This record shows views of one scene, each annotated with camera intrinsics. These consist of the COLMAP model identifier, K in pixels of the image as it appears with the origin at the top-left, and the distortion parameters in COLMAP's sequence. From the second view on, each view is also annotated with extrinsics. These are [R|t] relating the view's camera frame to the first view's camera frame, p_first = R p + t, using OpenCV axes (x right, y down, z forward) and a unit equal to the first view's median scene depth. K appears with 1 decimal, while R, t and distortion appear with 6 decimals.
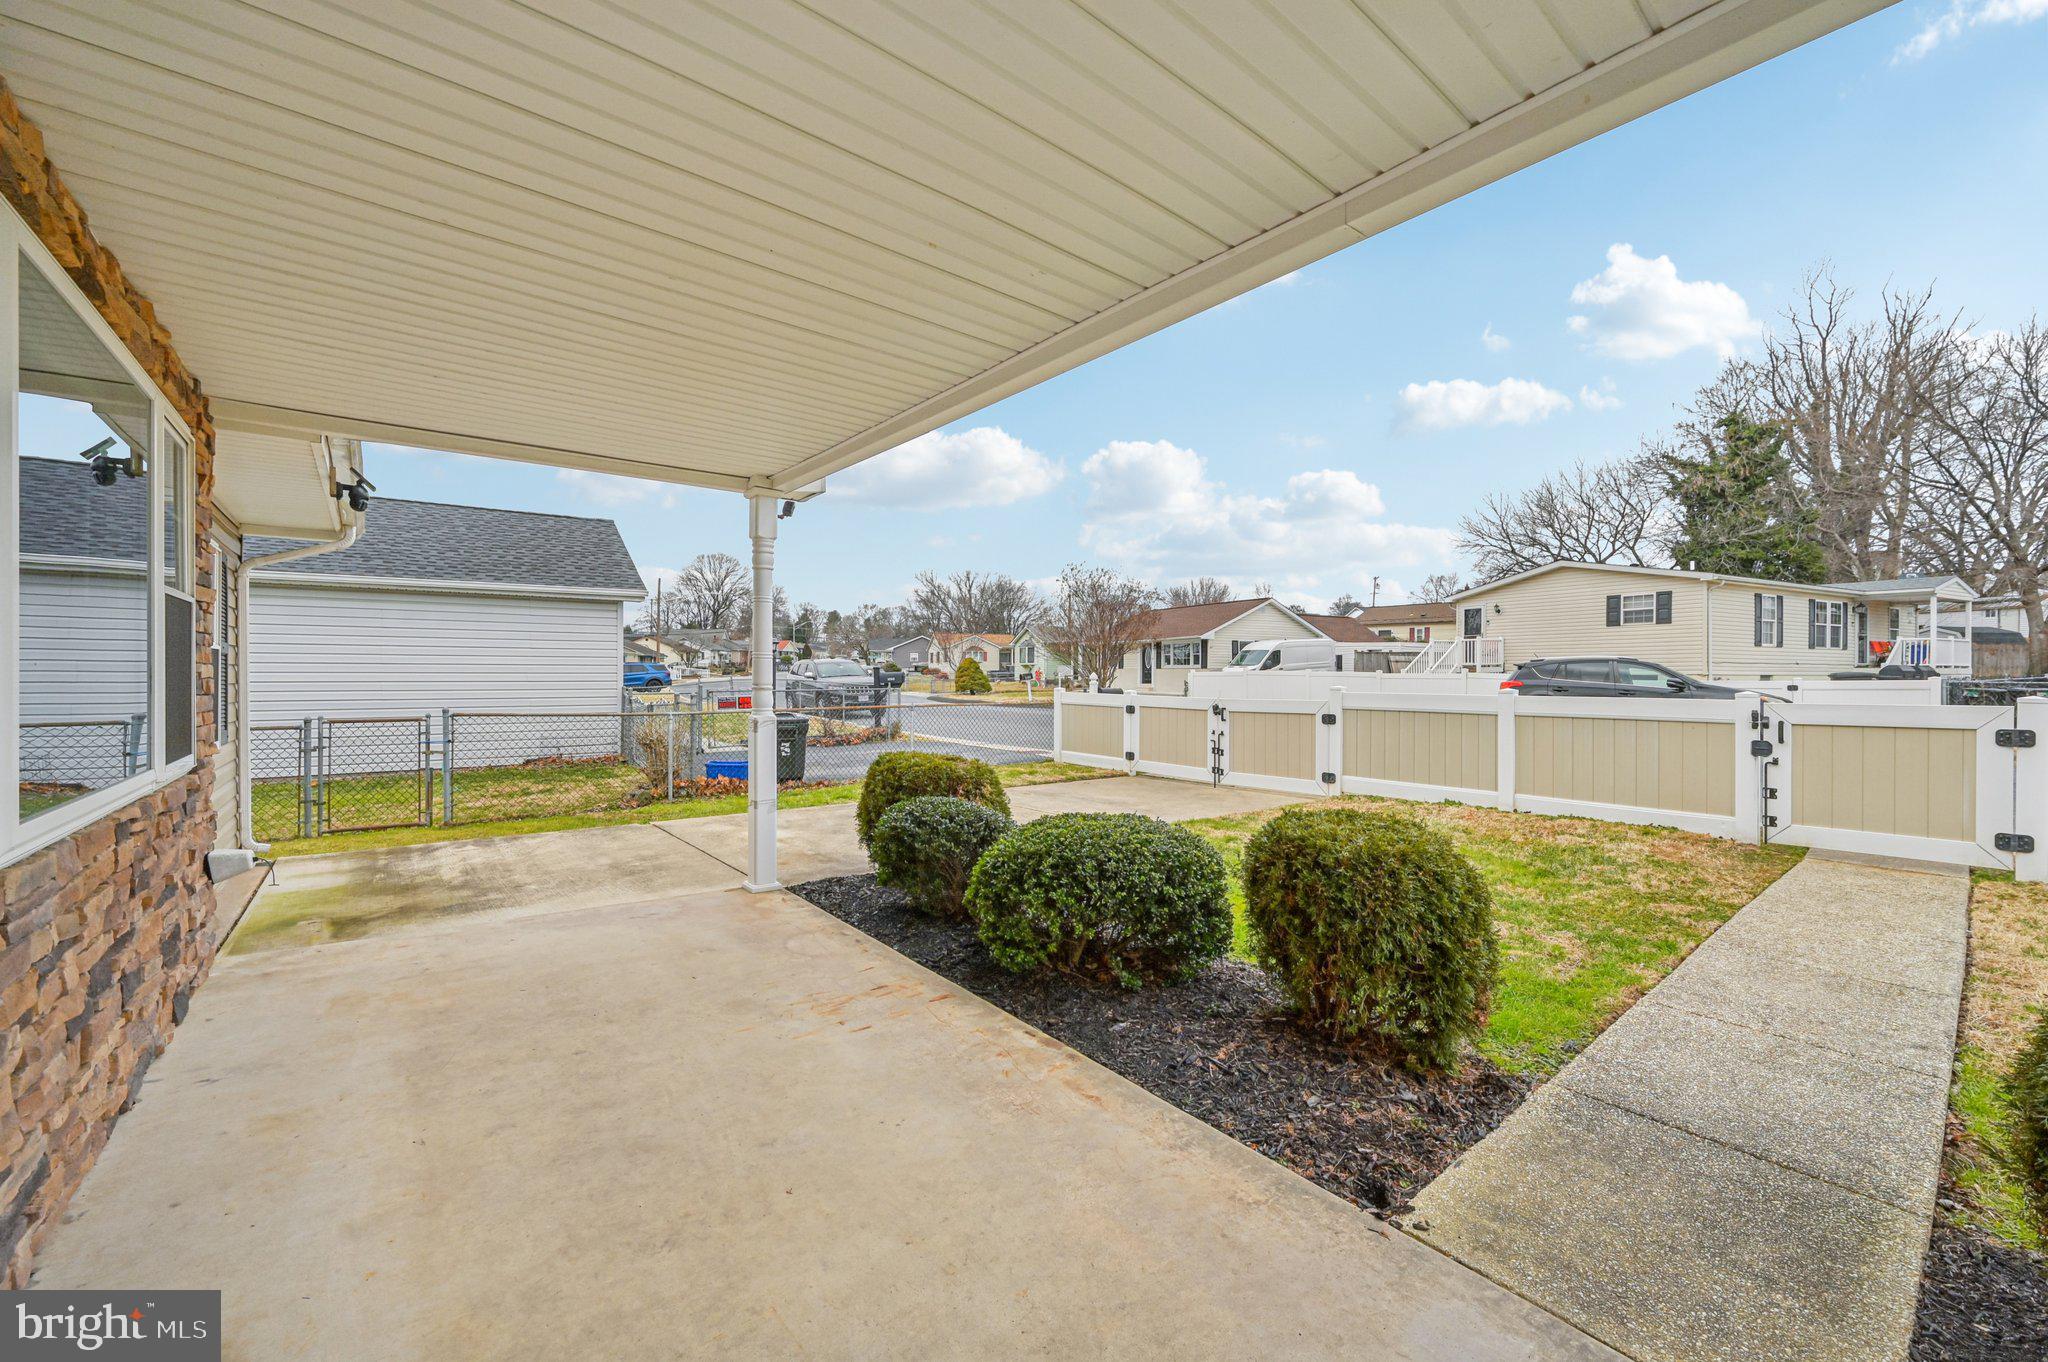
lens RADIAL K [[800.5, 0, 1032.3], [0, 800.5, 674.6], [0, 0, 1]] dist [-0.002310, -0.000142]
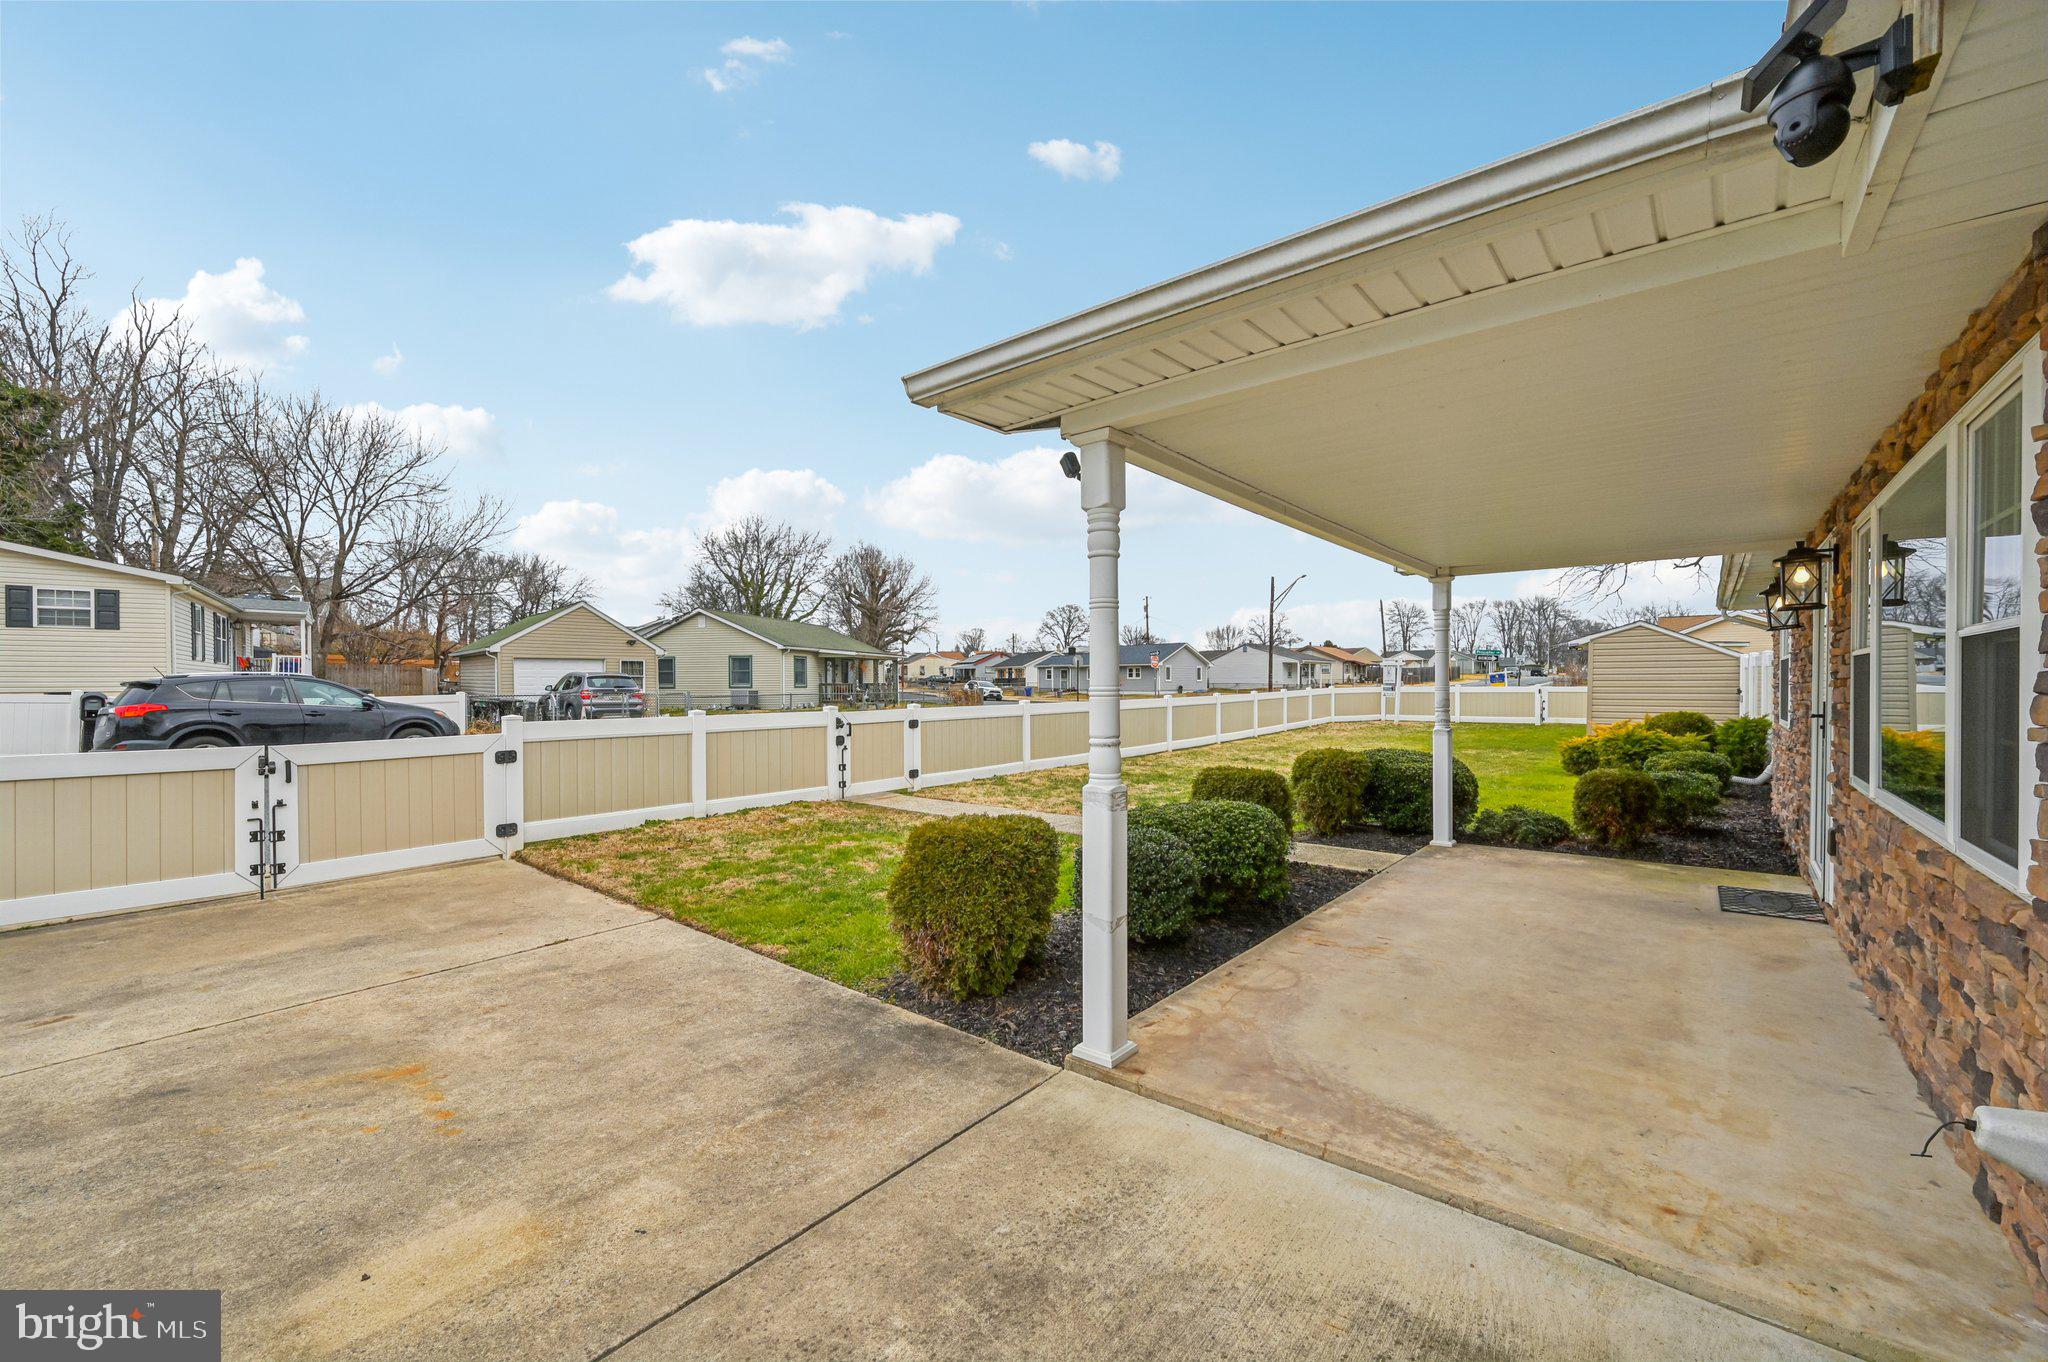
lens RADIAL K [[800.5, 0, 1032.3], [0, 800.5, 674.6], [0, 0, 1]] dist [-0.002310, -0.000142]
pose [[-0.196561, 0.009743, 0.980443, -0.608716], [0.004601, 0.999949, -0.009014, -0.019930], [-0.980481, 0.002739, -0.196595, 0.751559]]
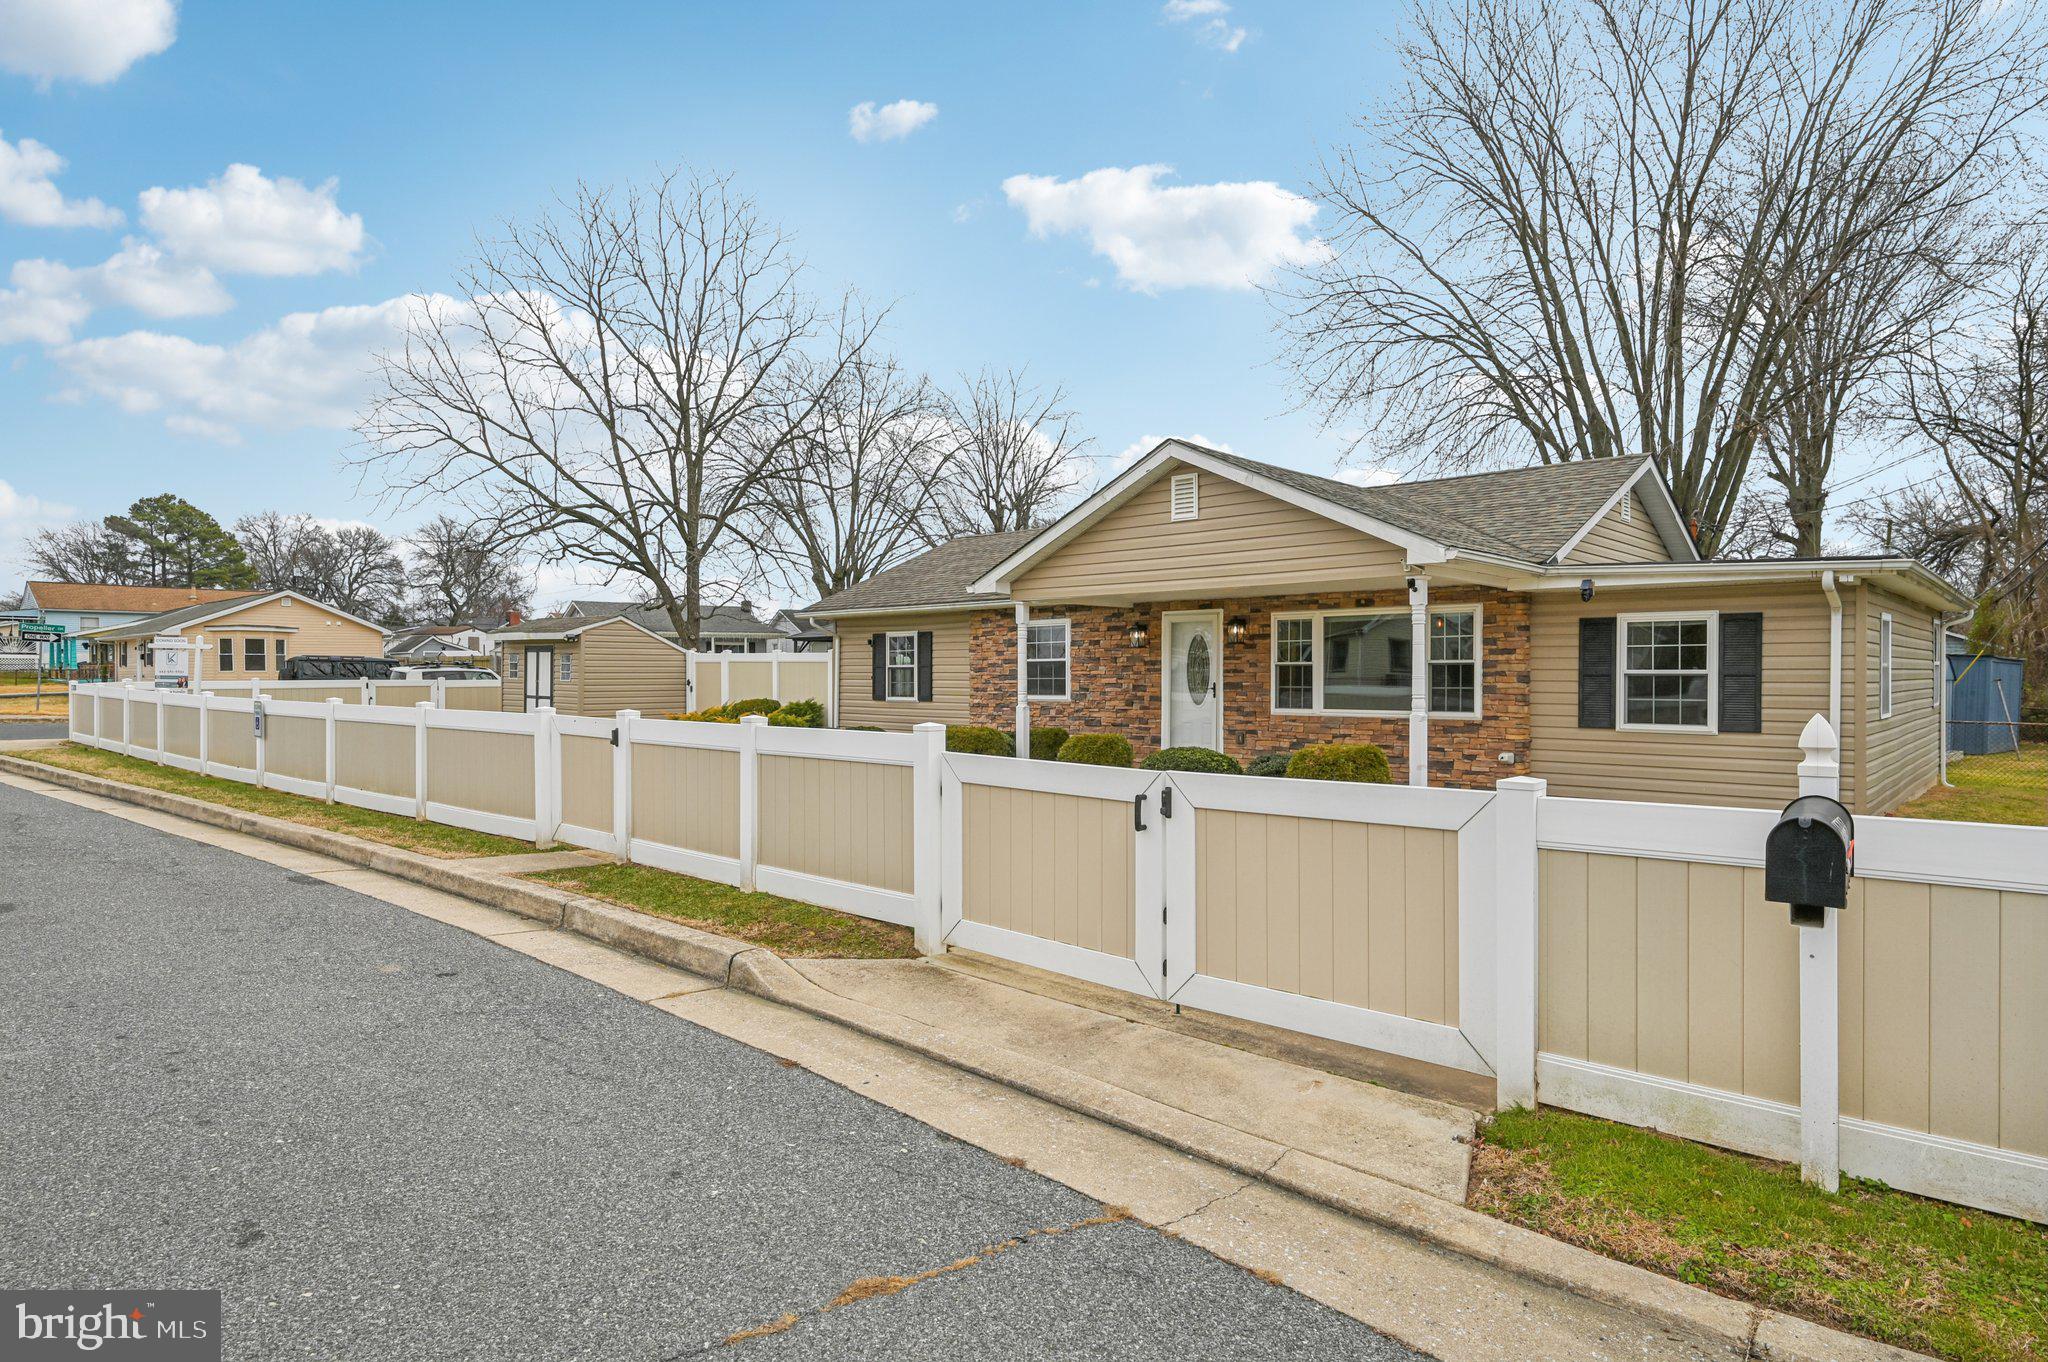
lens RADIAL K [[1121.9, 0, 1031.9], [0, 1121.9, 680.7], [0, 0, 1]] dist [-0.002160, -0.000601]
pose [[-0.990035, -0.000797, -0.140818, 0.500350], [-0.001825, 0.999973, 0.007177, -0.019363], [0.140808, 0.007362, -0.990010, 2.011207]]
